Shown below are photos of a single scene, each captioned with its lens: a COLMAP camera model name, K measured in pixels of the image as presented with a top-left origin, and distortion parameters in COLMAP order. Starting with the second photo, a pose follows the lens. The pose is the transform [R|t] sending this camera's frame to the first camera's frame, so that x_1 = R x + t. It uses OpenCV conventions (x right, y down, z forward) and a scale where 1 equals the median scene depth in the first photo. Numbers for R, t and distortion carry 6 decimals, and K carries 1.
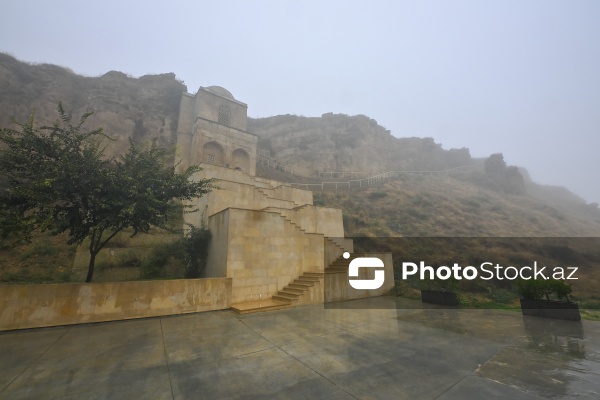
lens RADIAL K [[269.1, 0, 300.0], [0, 269.1, 200.0], [0, 0, 1]] dist [-0.018618, -0.000551]
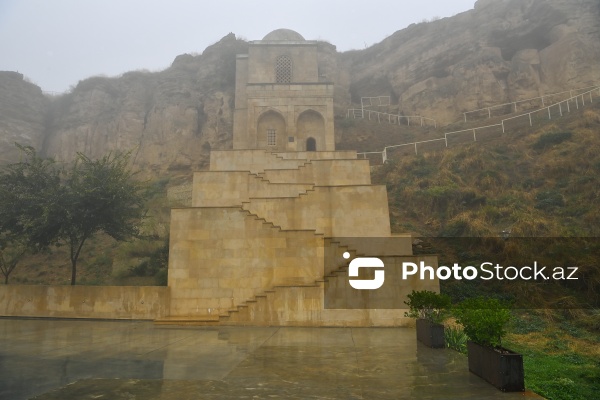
lens RADIAL K [[463.9, 0, 300.0], [0, 463.9, 200.0], [0, 0, 1]] dist [-0.064703, 0.007013]
pose [[0.752491, -0.100173, -0.650940, 0.770231], [0.137557, 0.990472, 0.006594, 0.037644], [0.644077, -0.094503, 0.759101, 0.104319]]
